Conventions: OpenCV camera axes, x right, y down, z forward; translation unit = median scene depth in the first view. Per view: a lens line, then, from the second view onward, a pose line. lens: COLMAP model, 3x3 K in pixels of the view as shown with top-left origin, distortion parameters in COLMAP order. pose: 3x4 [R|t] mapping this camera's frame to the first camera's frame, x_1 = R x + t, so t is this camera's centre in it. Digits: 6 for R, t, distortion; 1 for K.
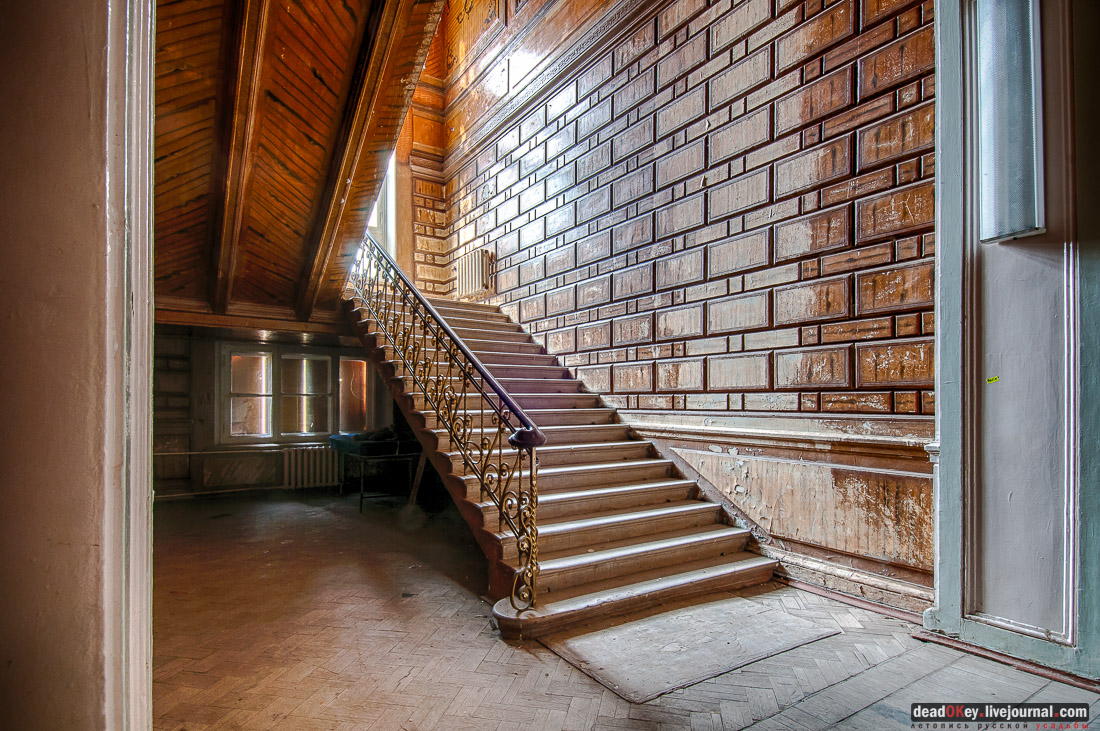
lens RADIAL K [[581.5, 0, 549.3], [0, 581.5, 399.5], [0, 0, 1]] dist [0.043198, -0.016808]
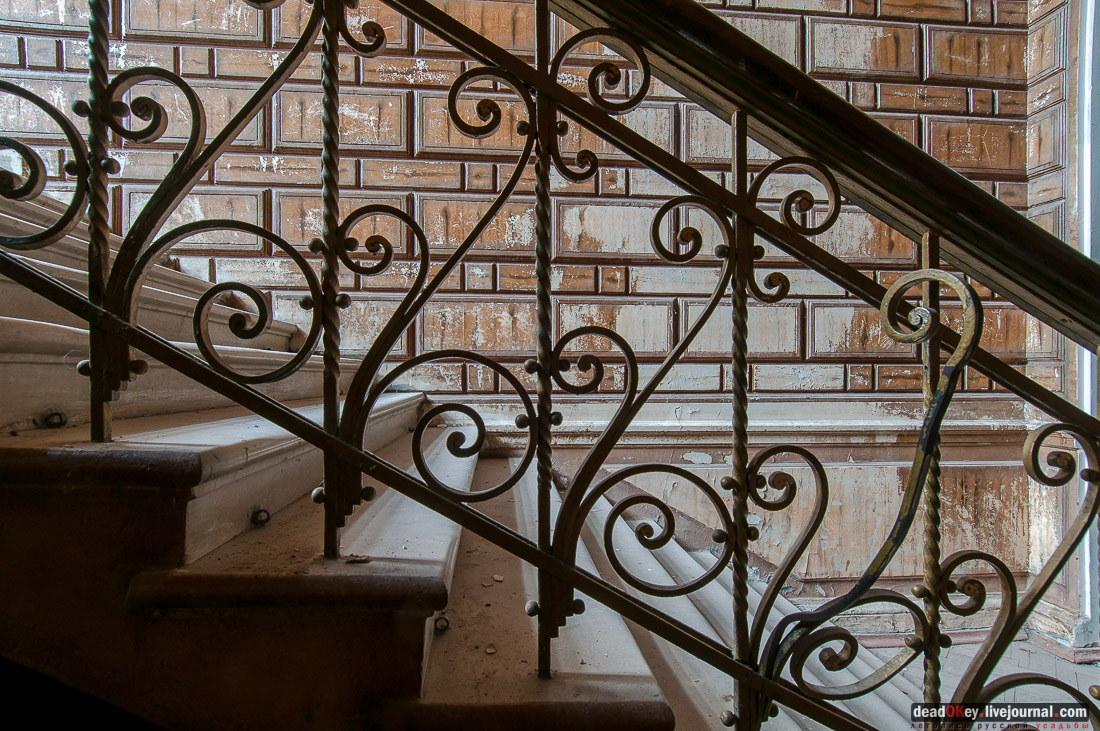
lens RADIAL K [[581.5, 0, 569.4], [0, 581.5, 382.0], [0, 0, 1]] dist [0.043198, -0.016808]
pose [[0.433470, 0.006868, 0.901142, -0.331498], [-0.001397, 0.999975, -0.006949, 0.014335], [-0.901167, 0.001754, 0.433468, 0.961487]]
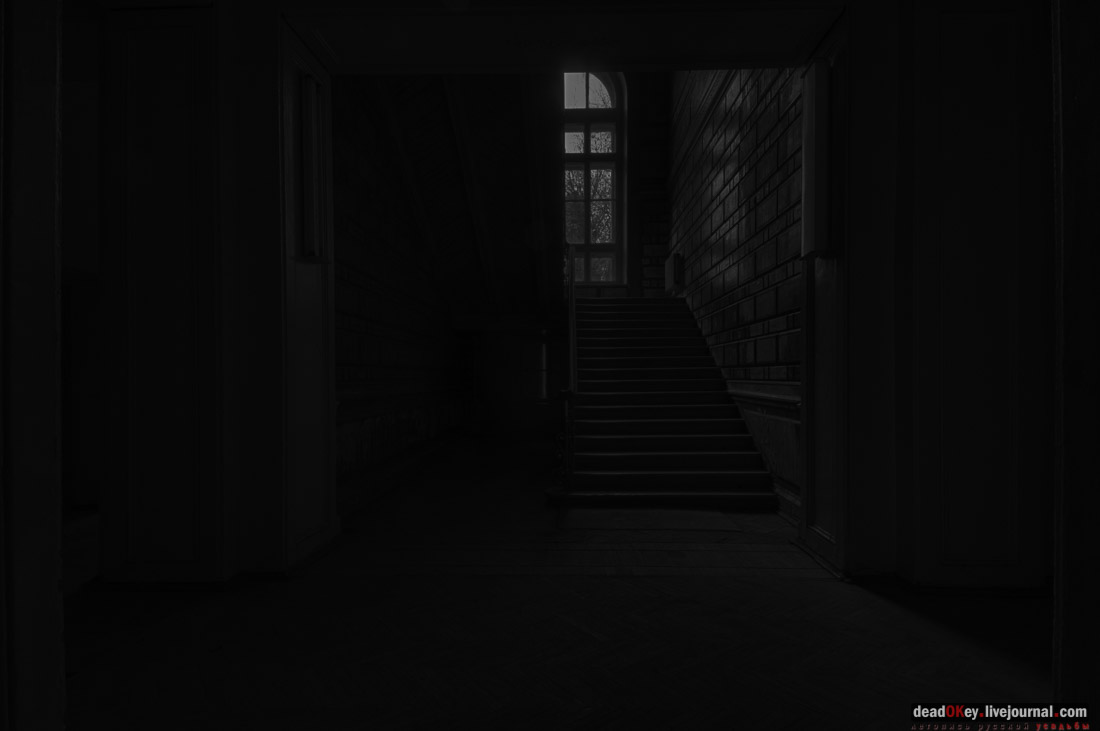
lens RADIAL K [[581.5, 0, 550.4], [0, 581.5, 373.8], [0, 0, 1]] dist [0.043198, -0.016808]
pose [[0.814264, -0.003952, -0.580482, 0.740184], [0.004561, 0.999990, -0.000410, 0.005195], [0.580477, -0.002314, 0.814273, -0.348816]]
